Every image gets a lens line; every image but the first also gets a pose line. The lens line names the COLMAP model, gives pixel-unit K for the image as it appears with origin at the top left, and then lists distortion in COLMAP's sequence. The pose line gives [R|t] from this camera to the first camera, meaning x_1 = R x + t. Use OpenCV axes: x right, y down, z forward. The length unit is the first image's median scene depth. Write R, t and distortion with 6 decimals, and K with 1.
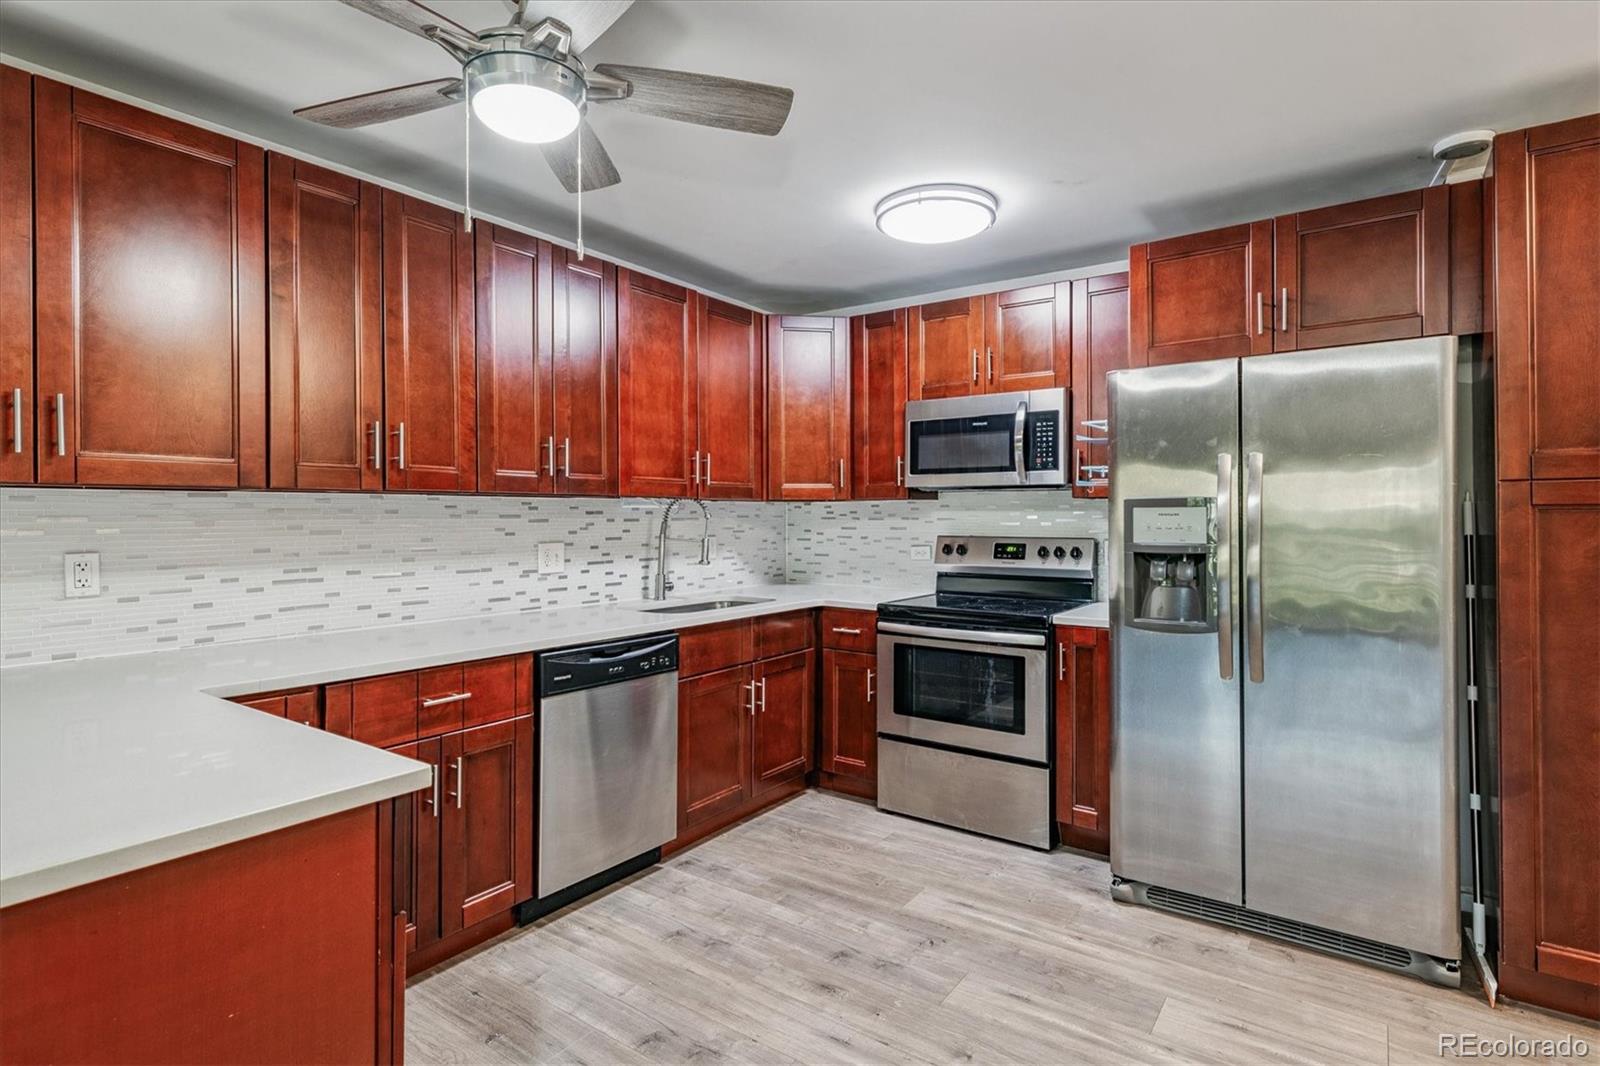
lens RADIAL K [[808.3, 0, 801.9], [0, 808.3, 513.1], [0, 0, 1]] dist [0.005292, -0.000449]
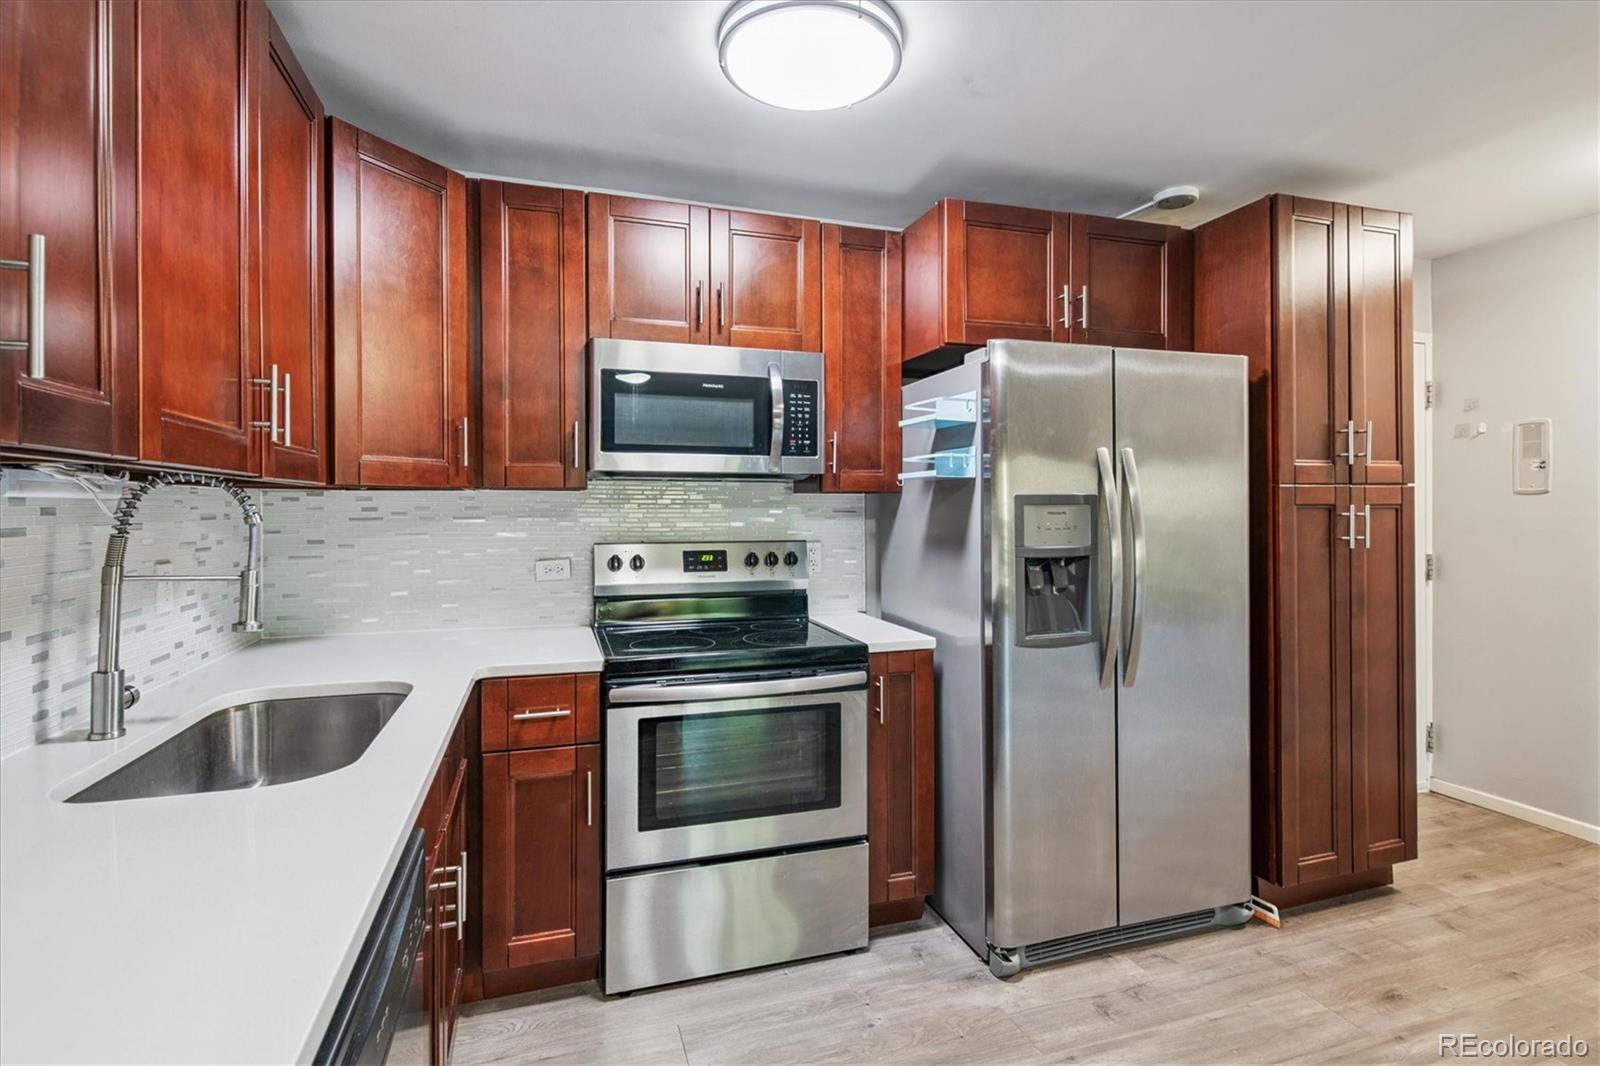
lens RADIAL K [[767.0, 0, 794.6], [0, 767.0, 510.8], [0, 0, 1]] dist [0.009422, -0.006165]
pose [[0.597181, -0.002603, 0.802102, -0.350360], [-0.000943, 0.999992, 0.003947, -0.003351], [-0.802106, -0.003113, 0.597174, 0.664703]]
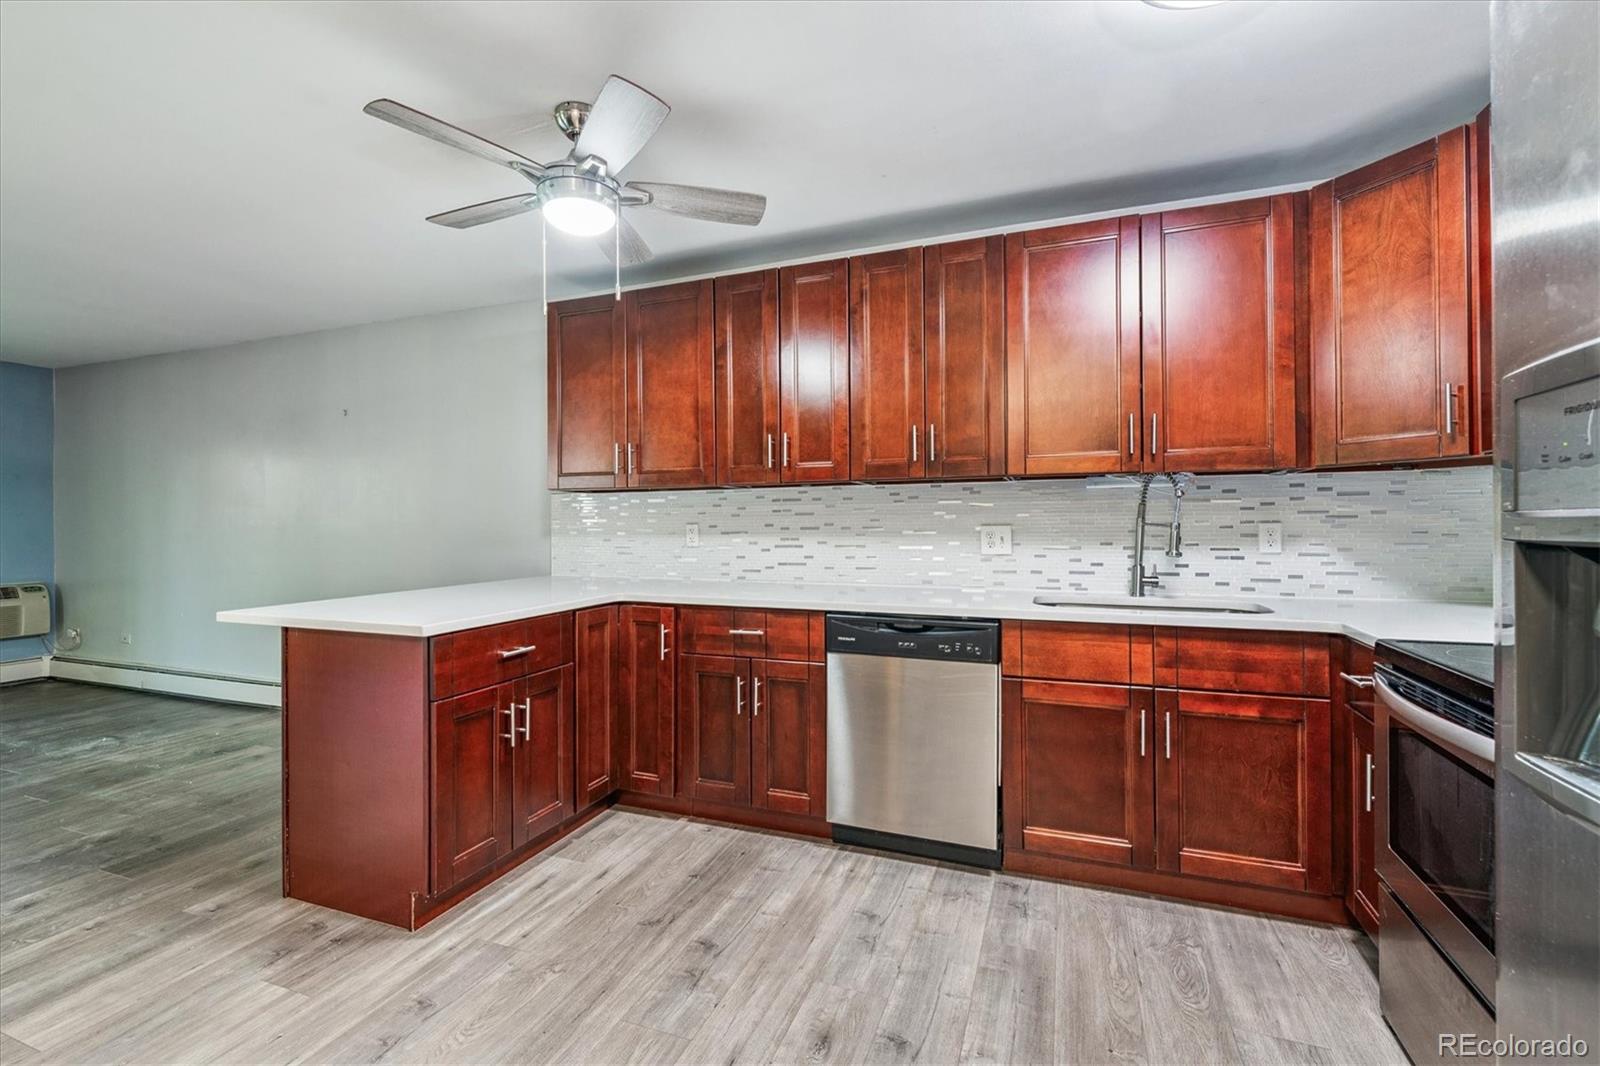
lens RADIAL K [[697.8, 0, 800.3], [0, 697.8, 522.0], [0, 0, 1]] dist [0.004865, -0.002250]
pose [[0.249658, -0.003906, -0.968326, 0.562321], [0.009168, 0.999957, -0.001670, 0.036136], [0.968291, -0.008461, 0.249683, 0.615142]]
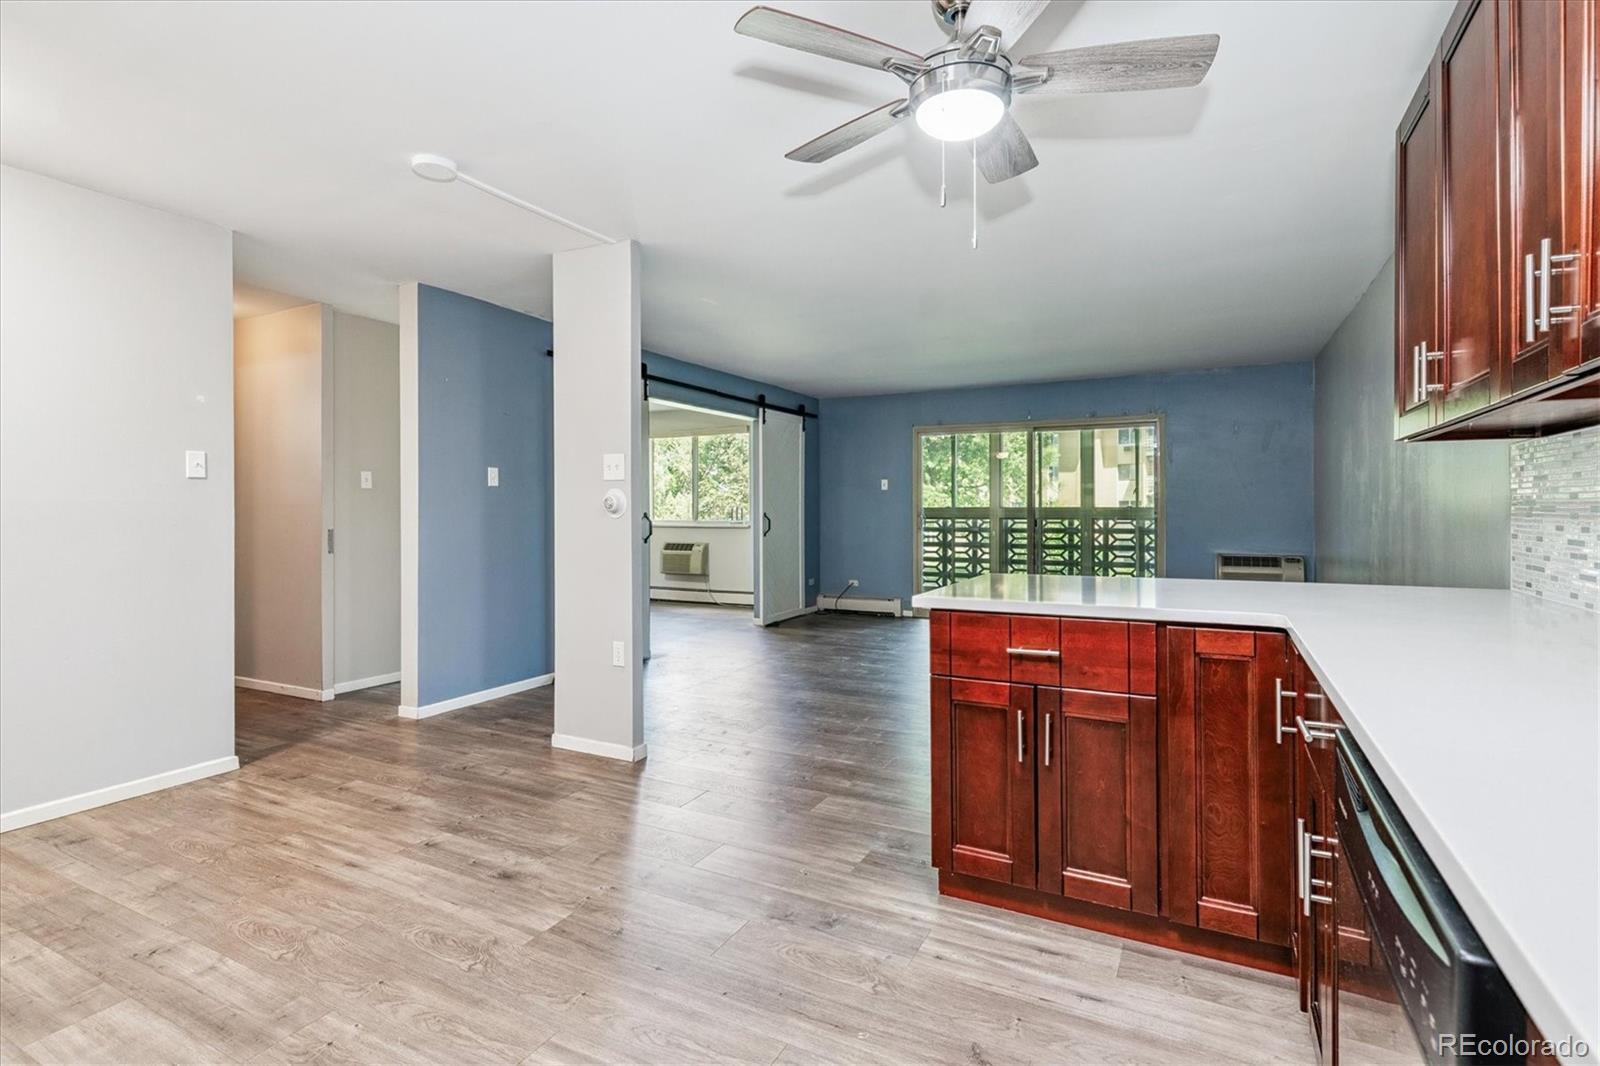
lens RADIAL K [[767.0, 0, 800.6], [0, 767.0, 515.9], [0, 0, 1]] dist [0.009422, -0.006165]
pose [[-0.991114, 0.002616, -0.132988, 0.023370], [0.002168, 0.999991, 0.003513, 0.047732], [0.132996, 0.003193, -0.991111, 1.189977]]
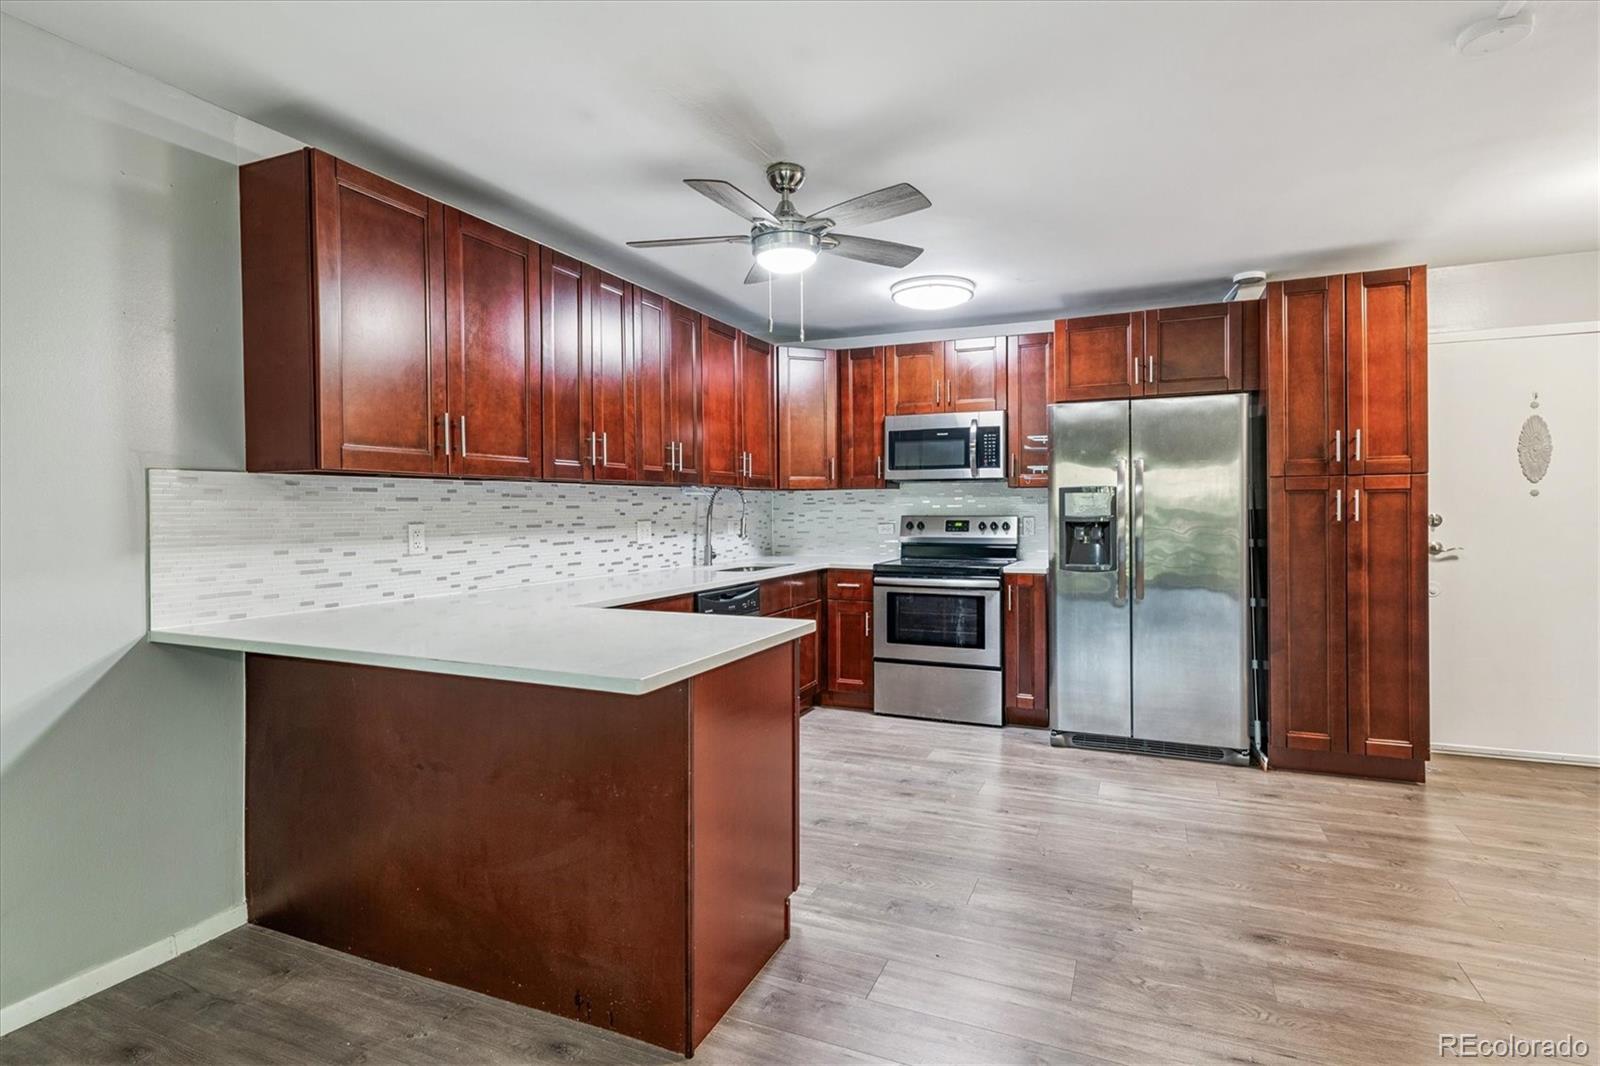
lens RADIAL K [[808.3, 0, 802.0], [0, 808.3, 512.1], [0, 0, 1]] dist [0.005292, -0.000449]
pose [[0.977602, -0.005314, 0.210393, -0.385519], [0.003568, 0.999956, 0.008679, 0.013765], [-0.210430, -0.007734, 0.977578, -0.388461]]
